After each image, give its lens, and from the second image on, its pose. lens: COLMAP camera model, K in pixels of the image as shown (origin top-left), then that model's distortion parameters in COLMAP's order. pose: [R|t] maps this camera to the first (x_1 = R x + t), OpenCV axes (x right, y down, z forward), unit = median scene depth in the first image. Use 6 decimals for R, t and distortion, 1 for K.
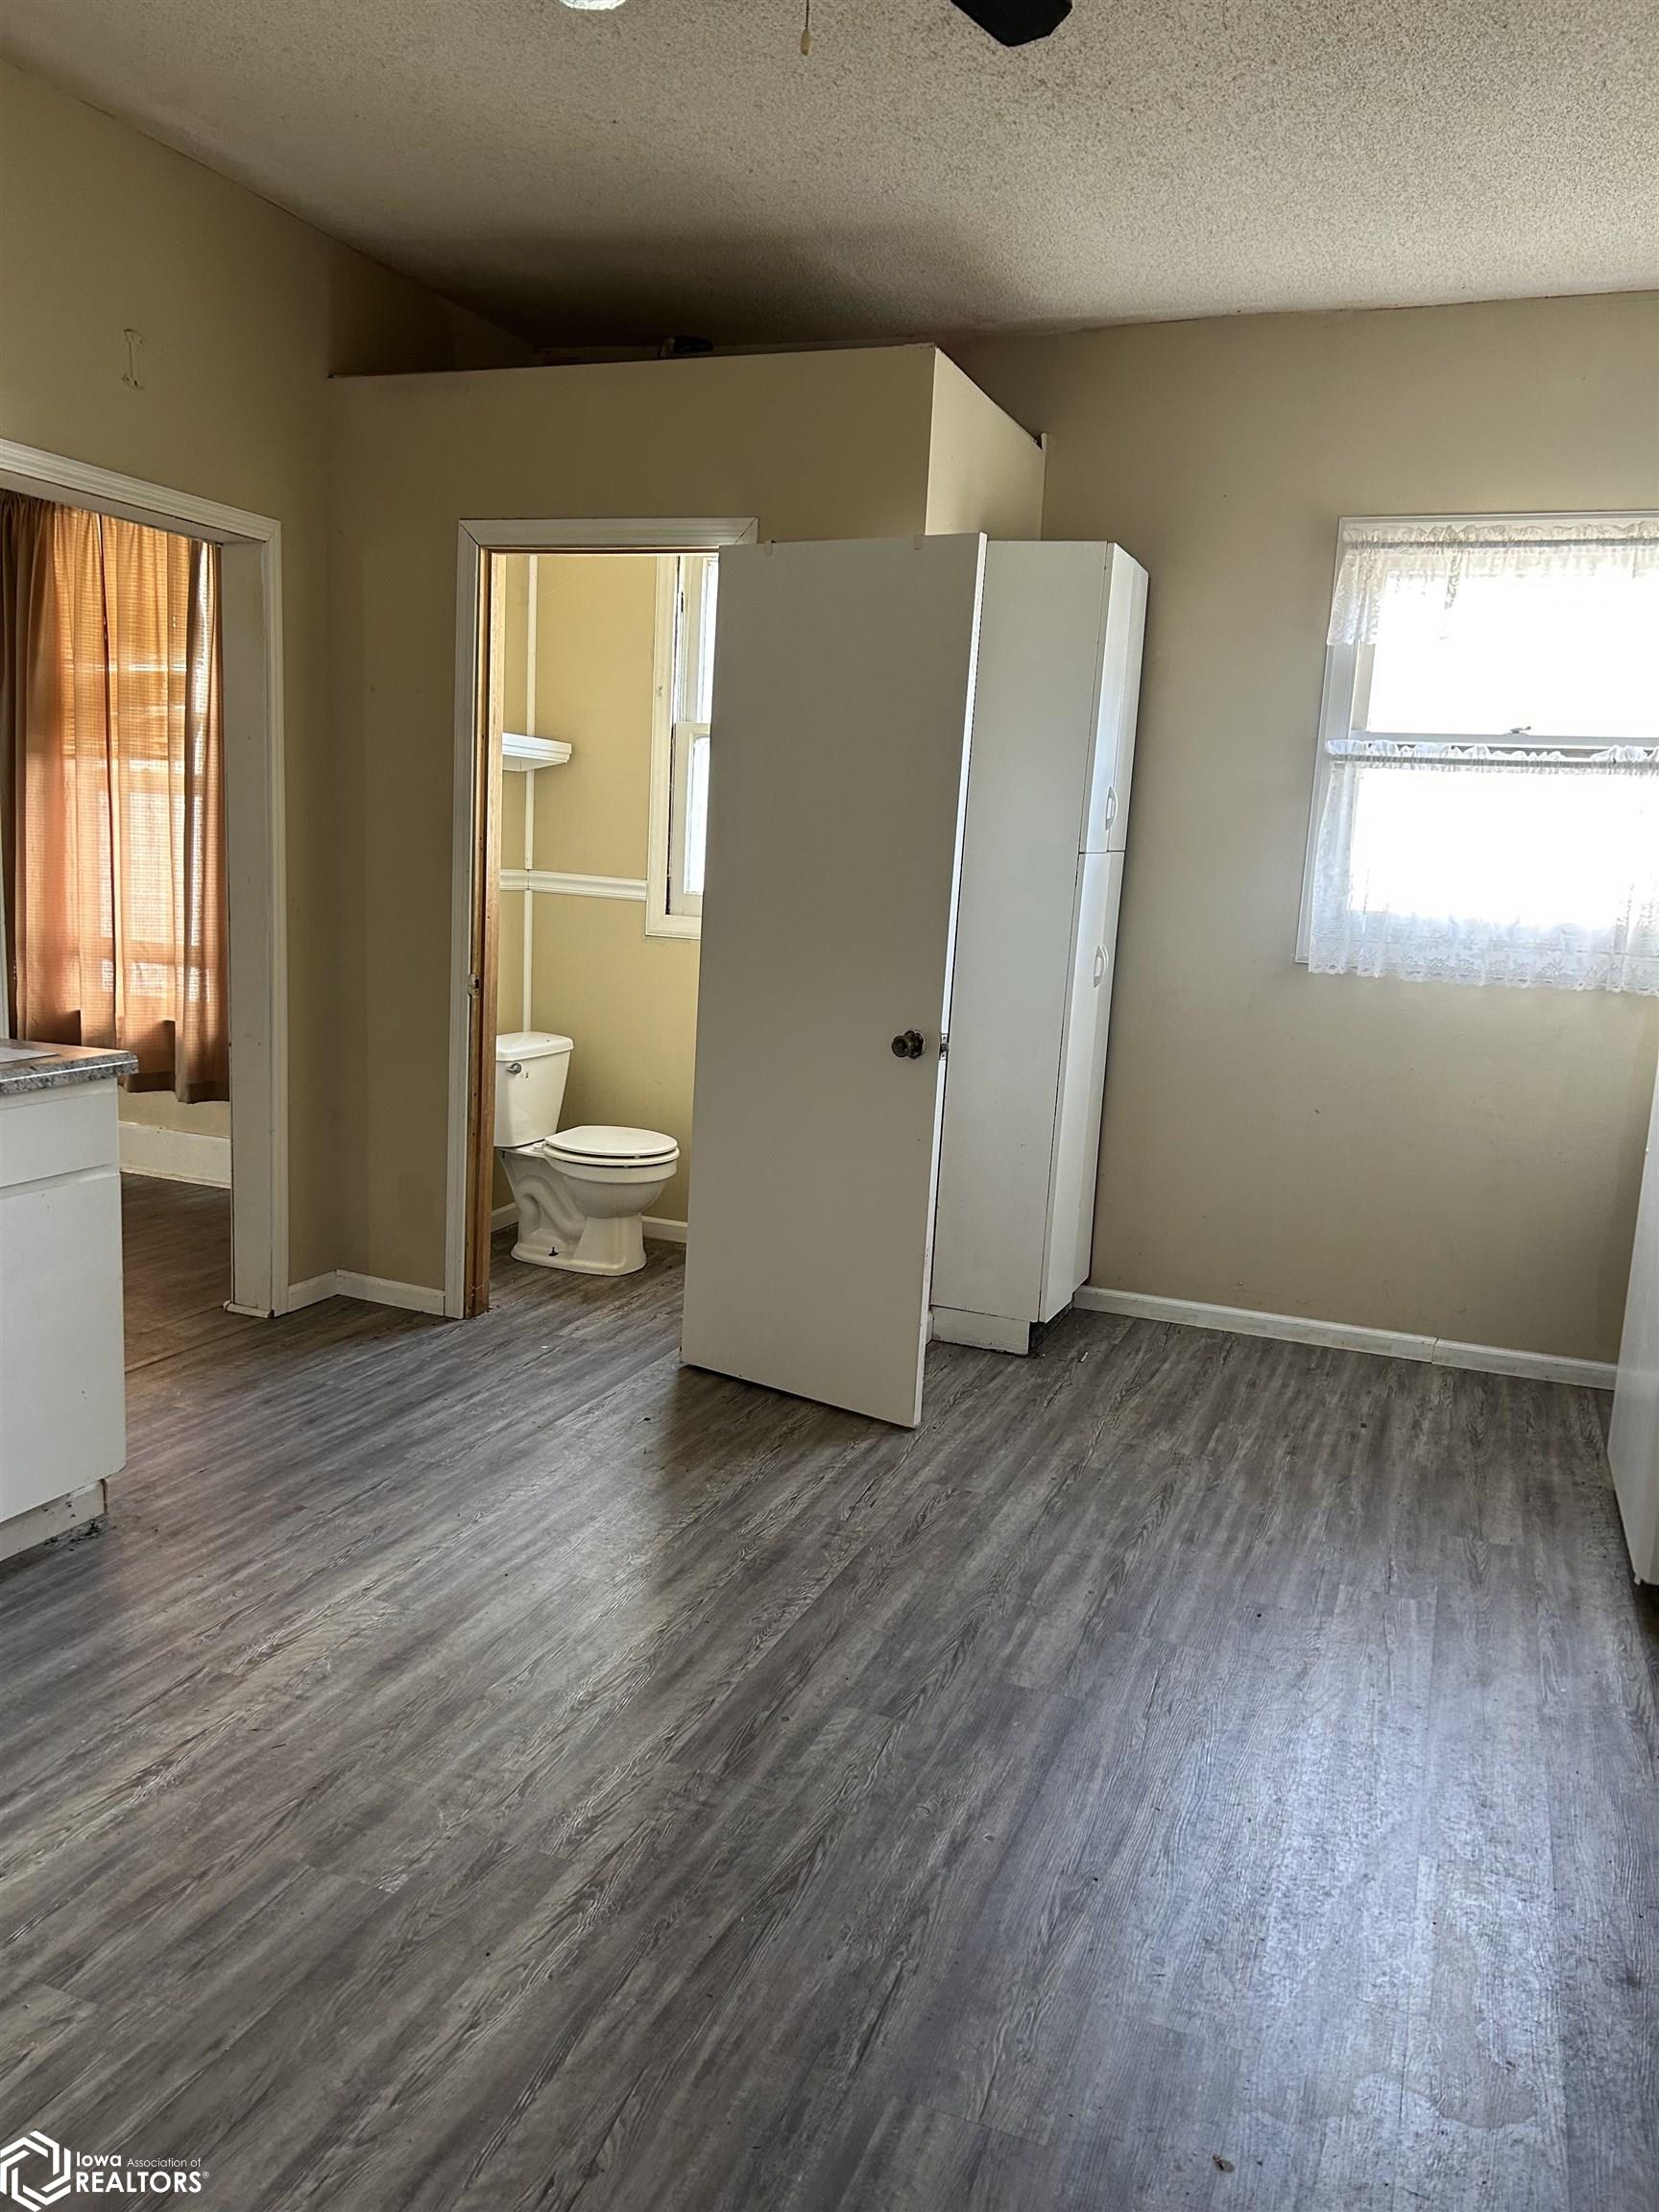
lens RADIAL K [[1662.8, 0, 827.0], [0, 1662.8, 1105.2], [0, 0, 1]] dist [0.049392, -0.021077]
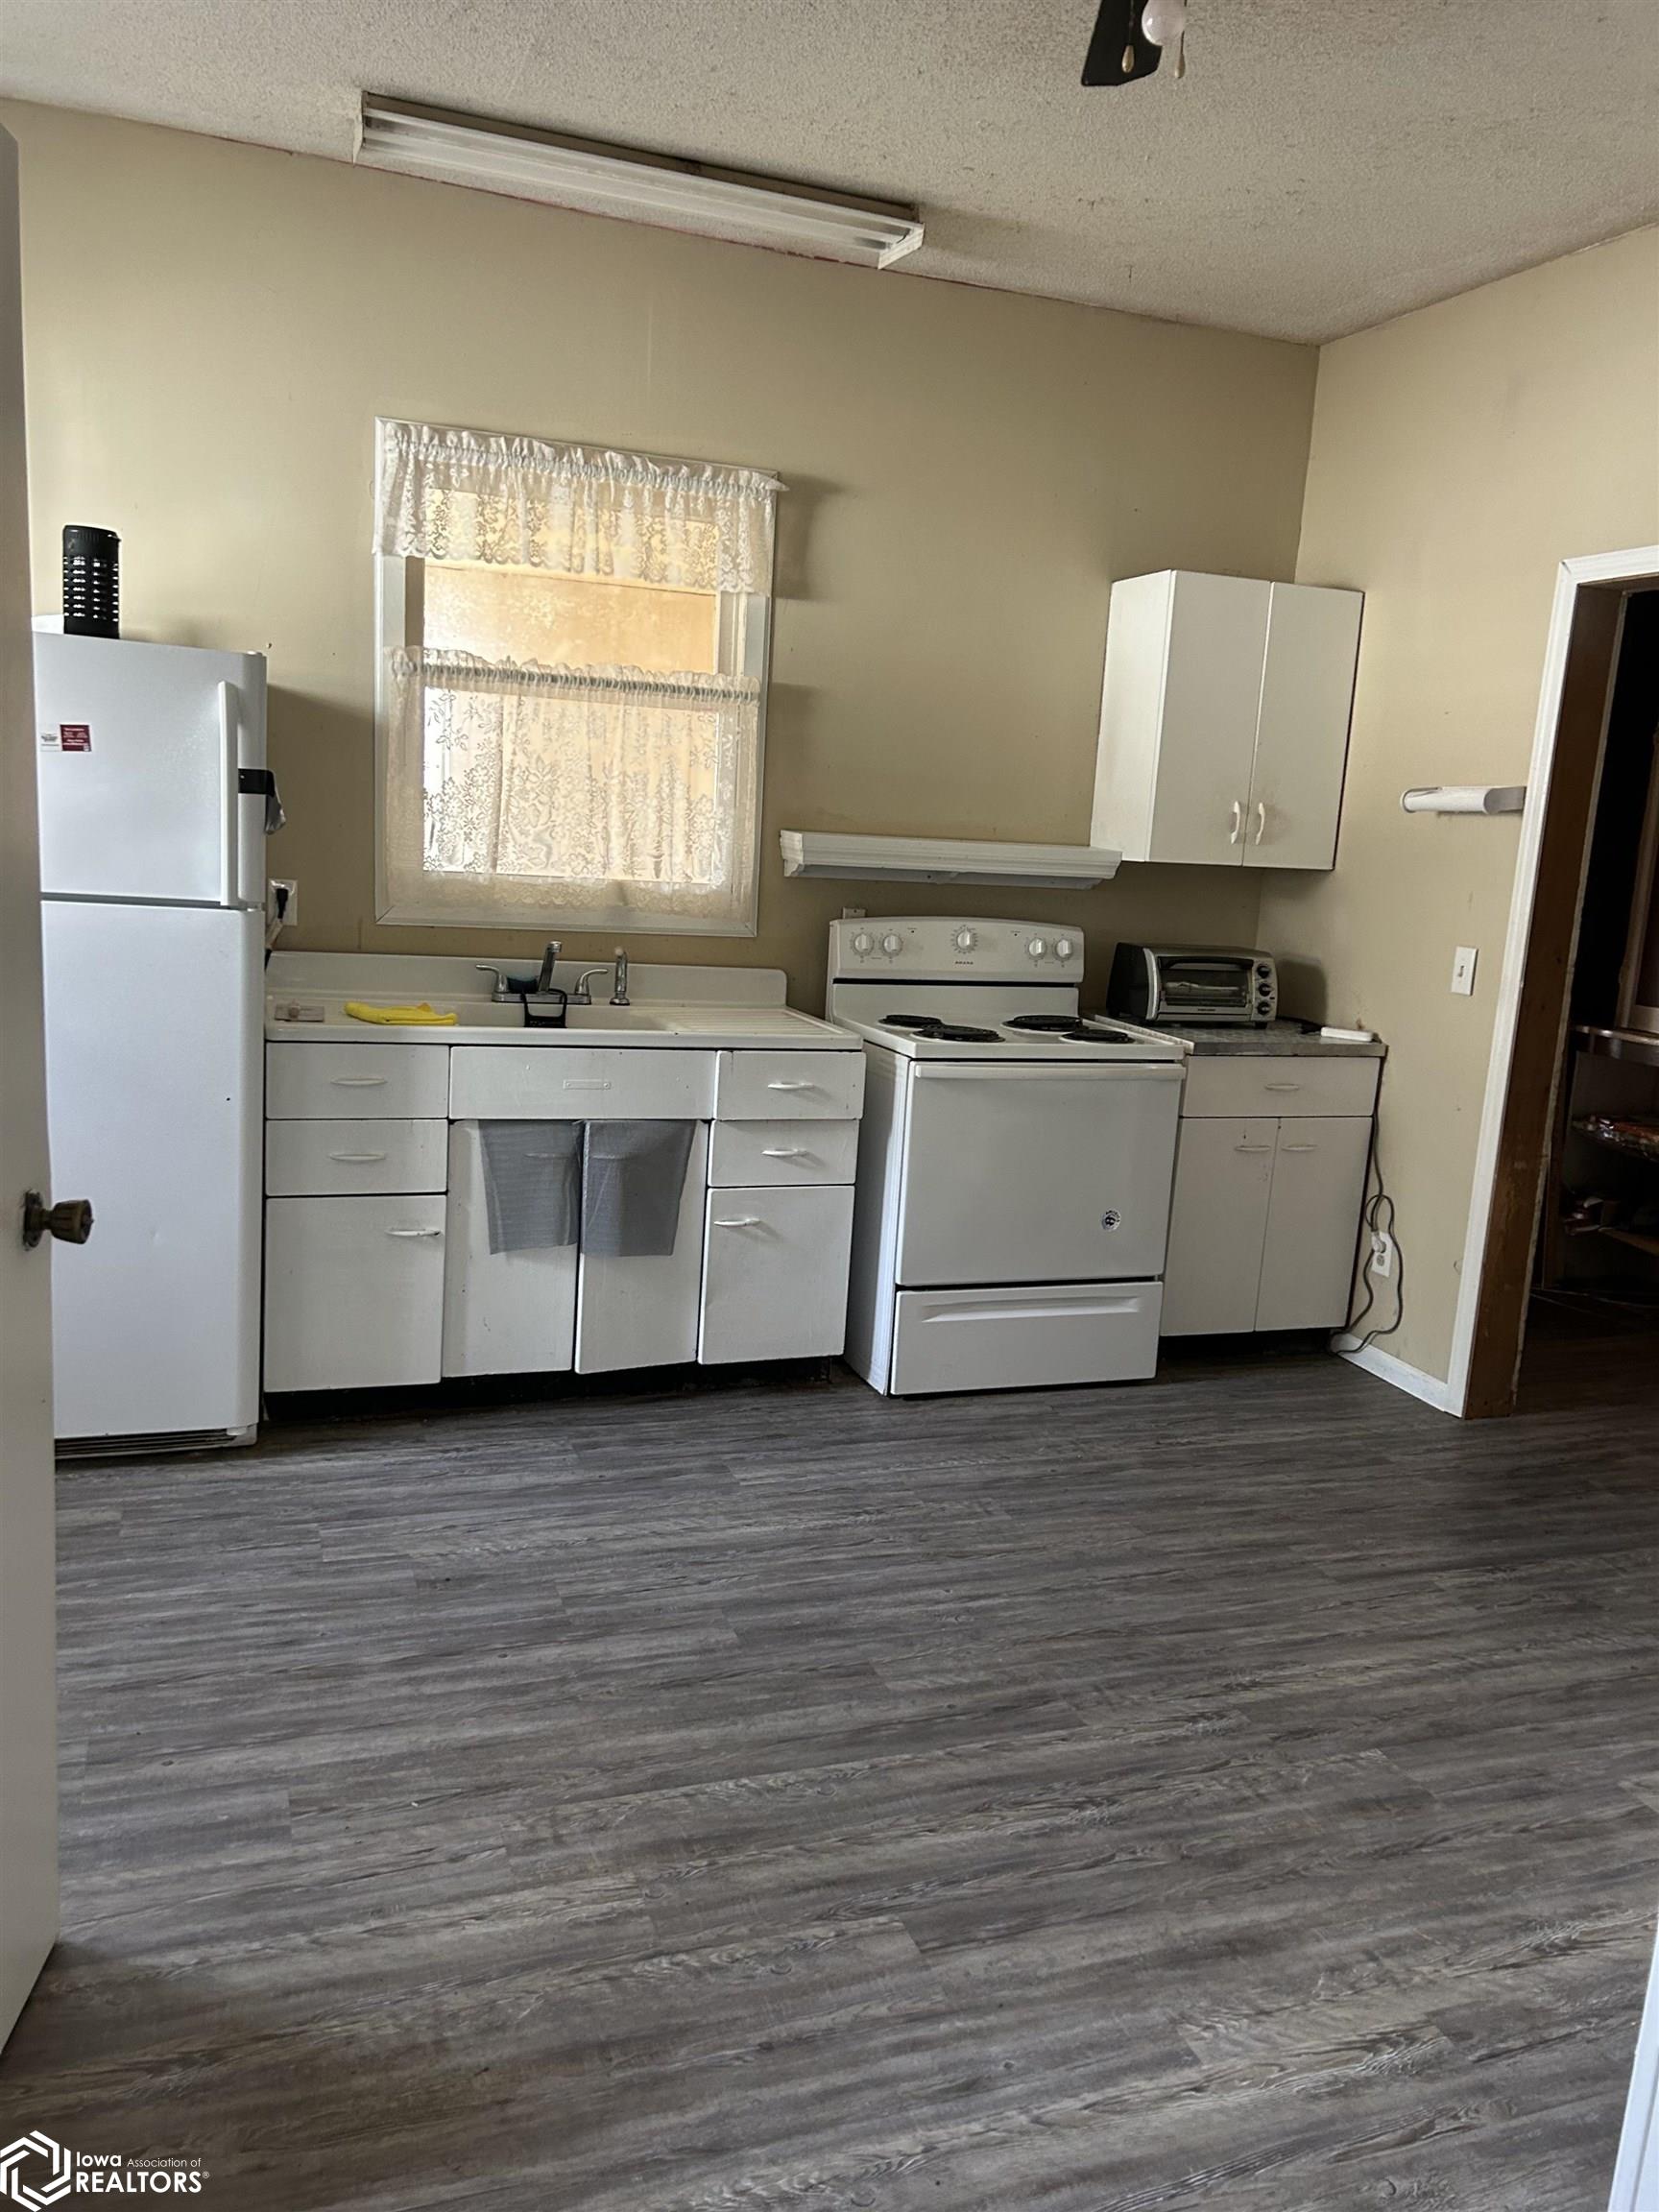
lens RADIAL K [[1662.8, 0, 834.4], [0, 1662.8, 1102.9], [0, 0, 1]] dist [0.049392, -0.021077]
pose [[-0.659635, -0.215926, 0.719901, -0.622577], [0.024329, 0.951206, 0.307596, -0.301762], [-0.751192, 0.220415, -0.622196, 1.561833]]
